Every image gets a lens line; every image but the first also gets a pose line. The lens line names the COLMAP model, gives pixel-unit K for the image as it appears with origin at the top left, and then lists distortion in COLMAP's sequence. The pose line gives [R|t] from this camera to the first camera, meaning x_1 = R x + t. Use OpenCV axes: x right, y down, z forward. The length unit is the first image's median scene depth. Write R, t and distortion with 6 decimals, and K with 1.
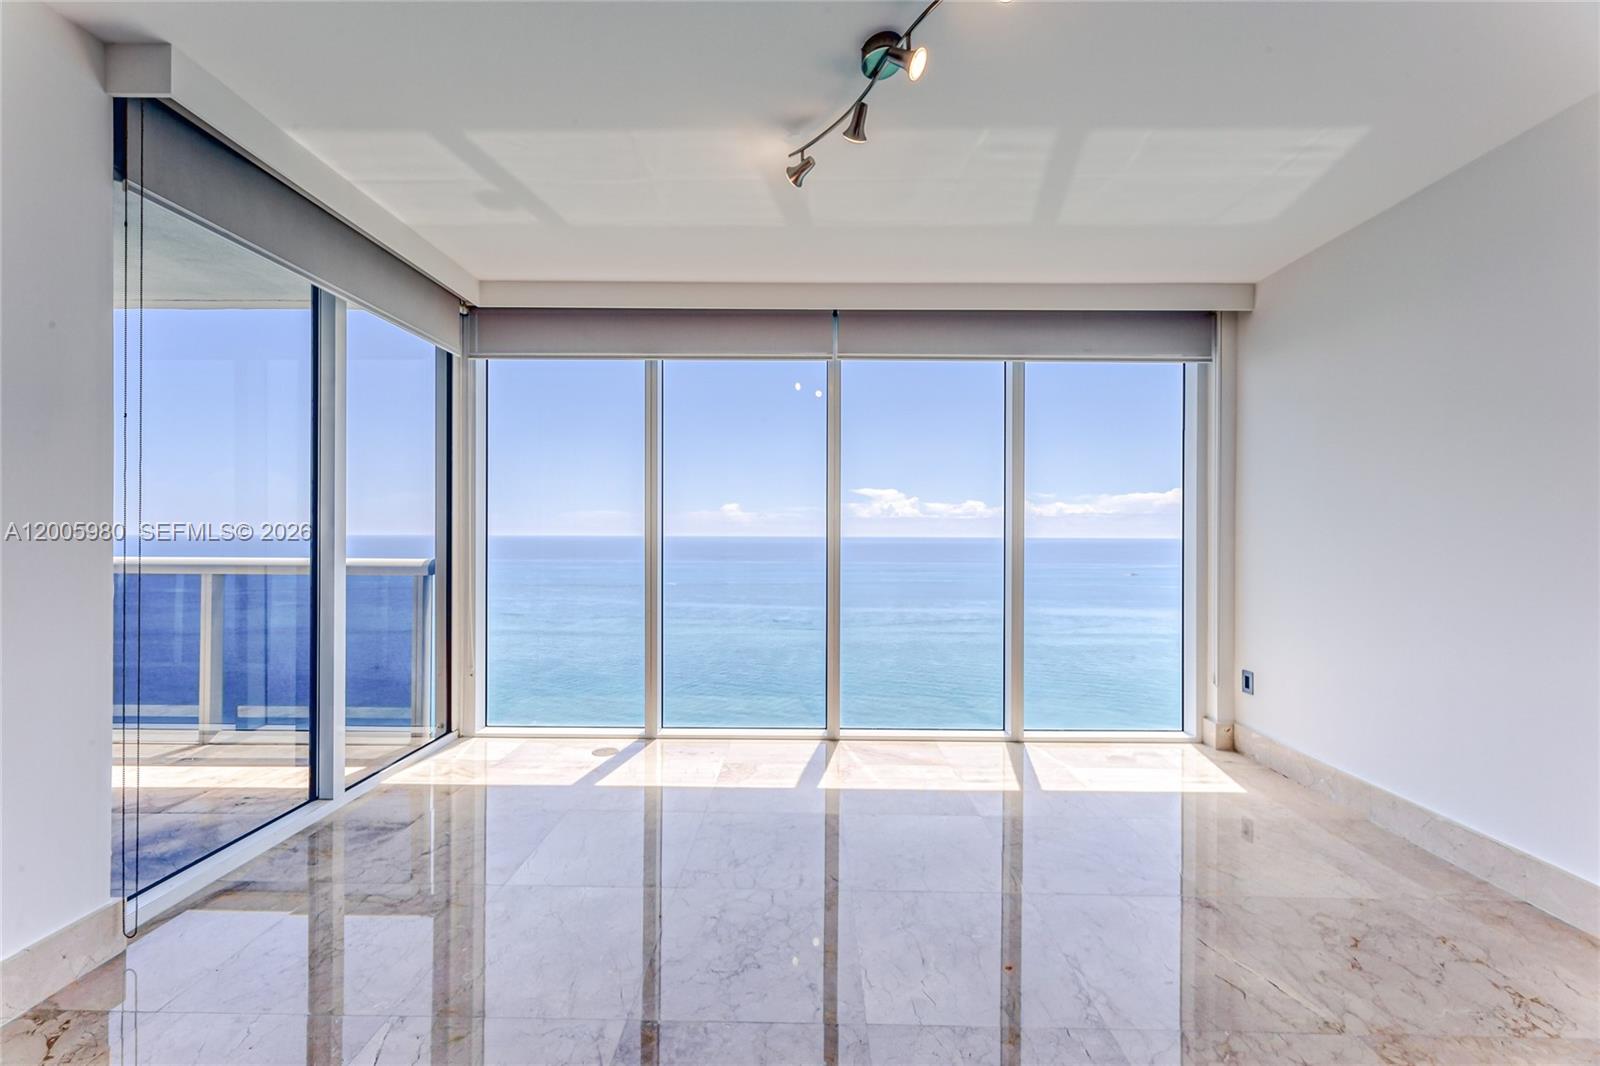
lens RADIAL K [[646.6, 0, 802.0], [0, 646.6, 534.9], [0, 0, 1]] dist [0.001579, -0.000129]
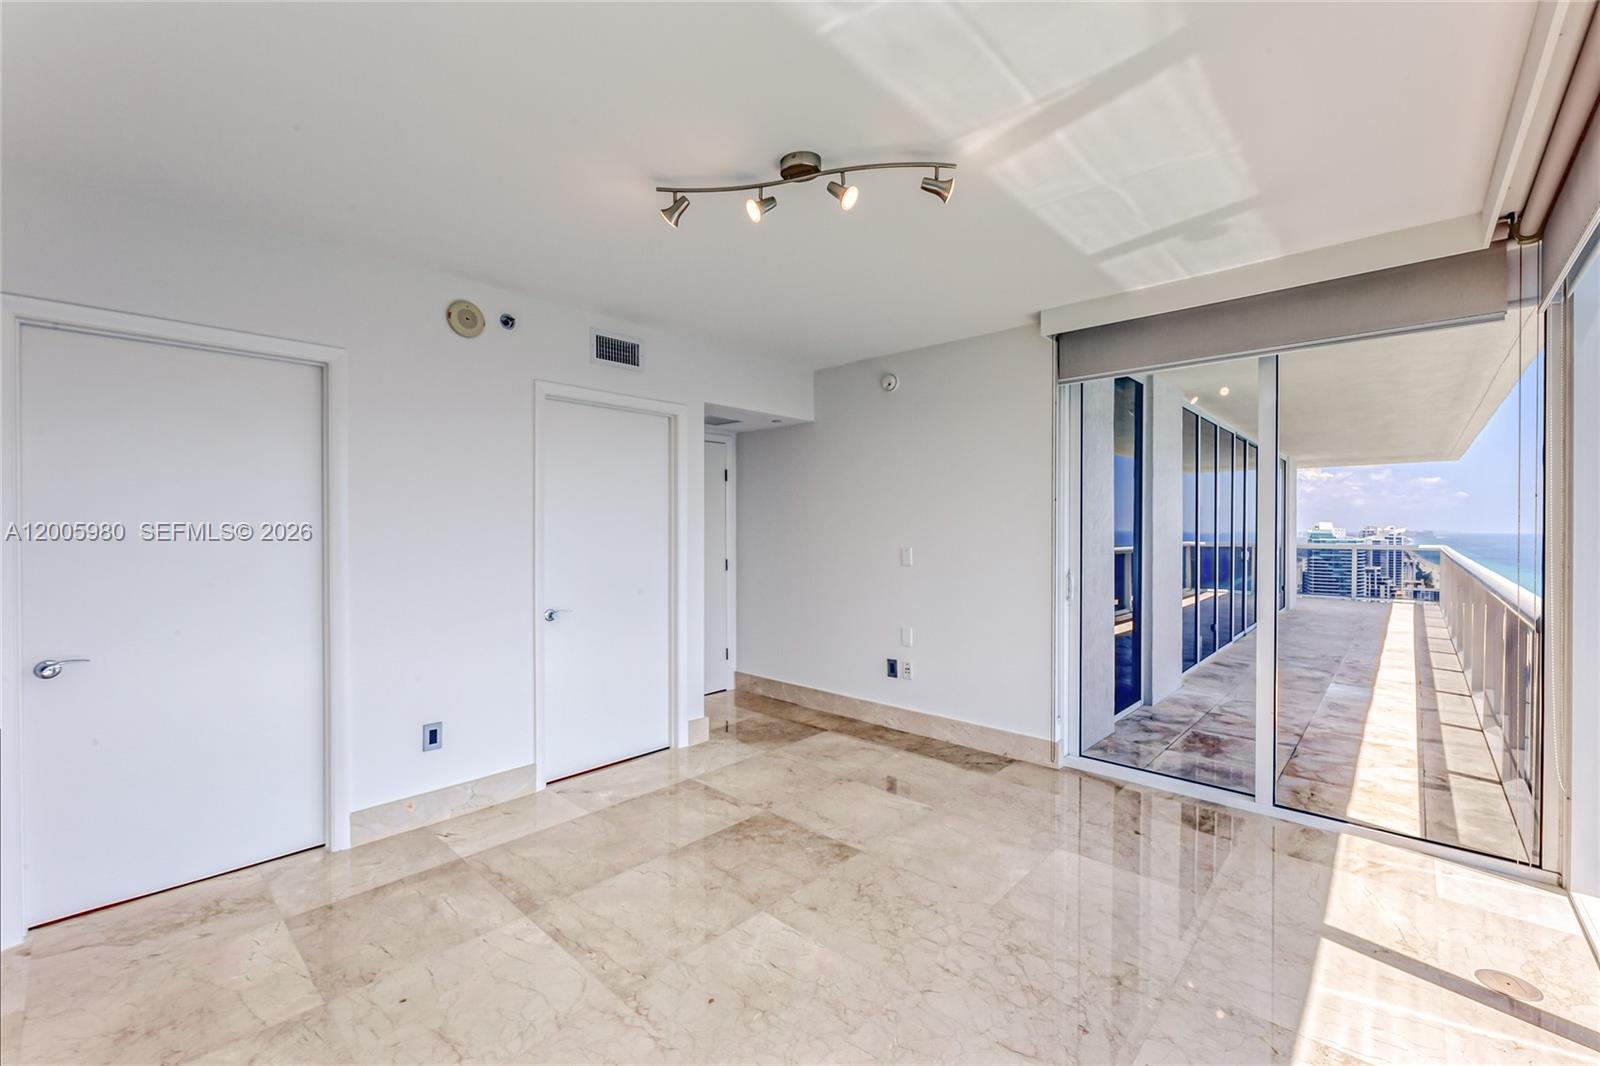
lens RADIAL K [[662.1, 0, 803.0], [0, 662.1, 526.3], [0, 0, 1]] dist [0.008183, -0.000353]
pose [[-0.663349, -0.005978, -0.748287, 0.751300], [-0.006438, 0.999977, -0.002281, -0.071204], [0.748283, 0.003305, -0.663372, 1.327140]]
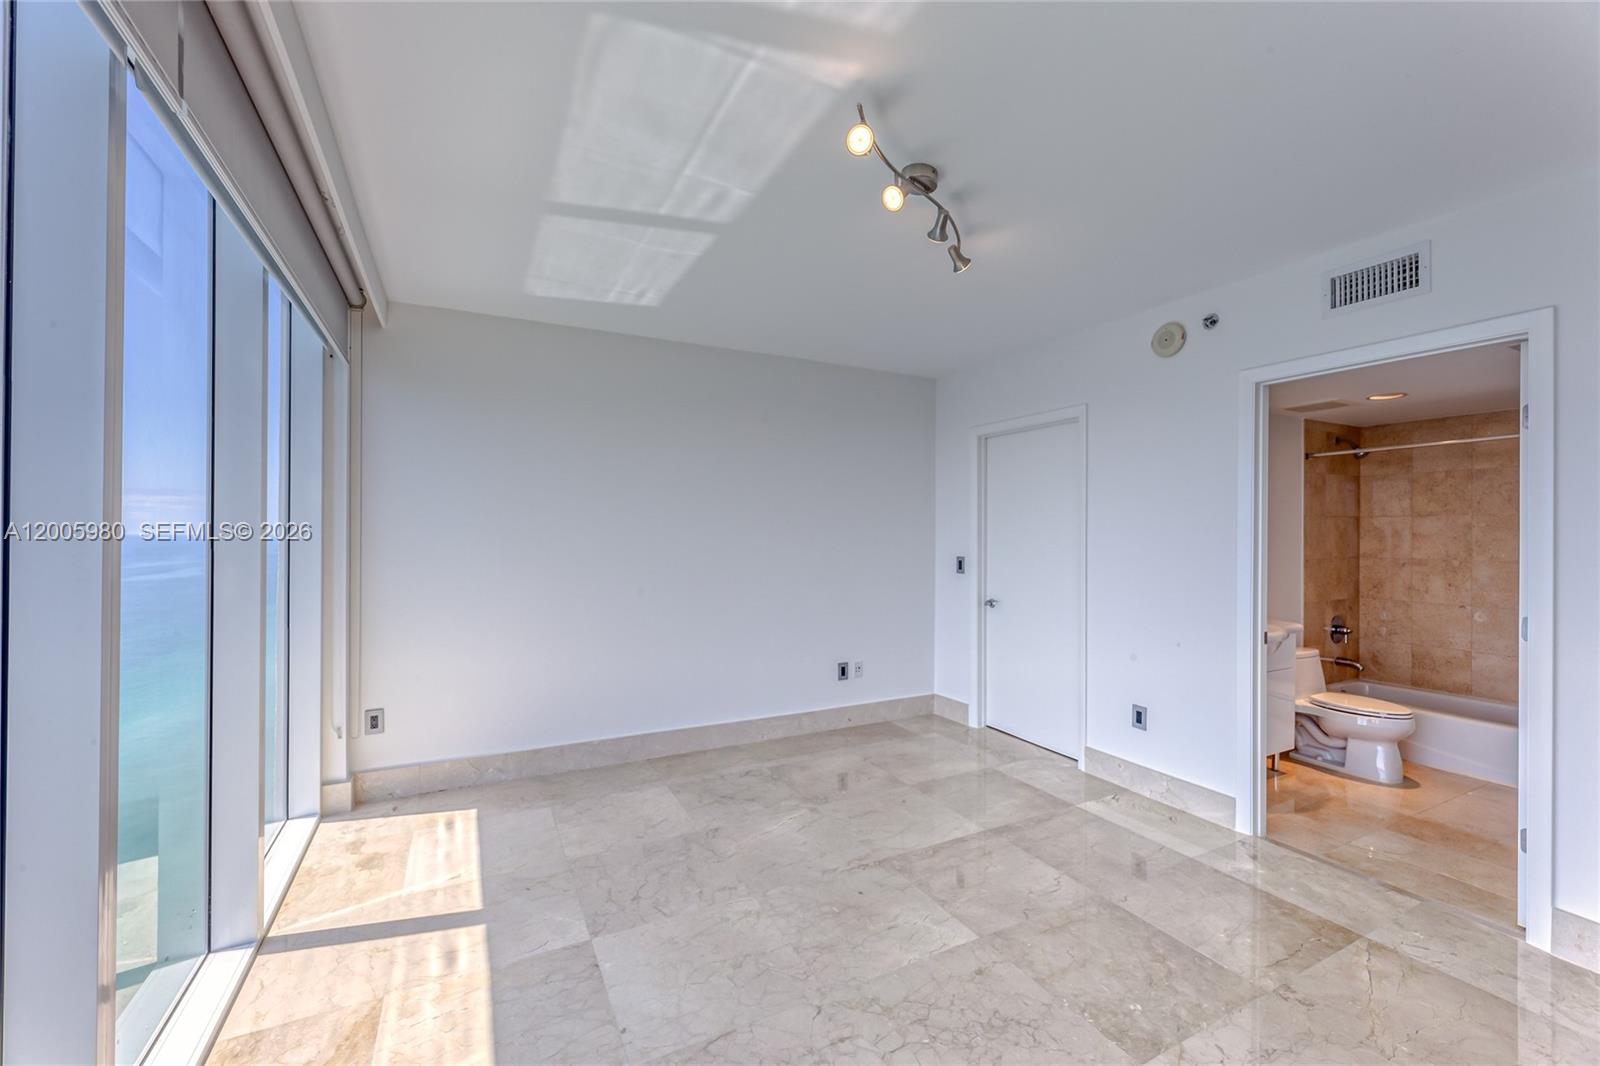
lens RADIAL K [[646.6, 0, 793.8], [0, 646.6, 529.3], [0, 0, 1]] dist [0.001579, -0.000129]
pose [[-0.469608, -0.000836, 0.882875, -0.602710], [-0.004889, 0.999987, -0.001653, -0.073148], [-0.882861, -0.005093, -0.469606, 1.292023]]
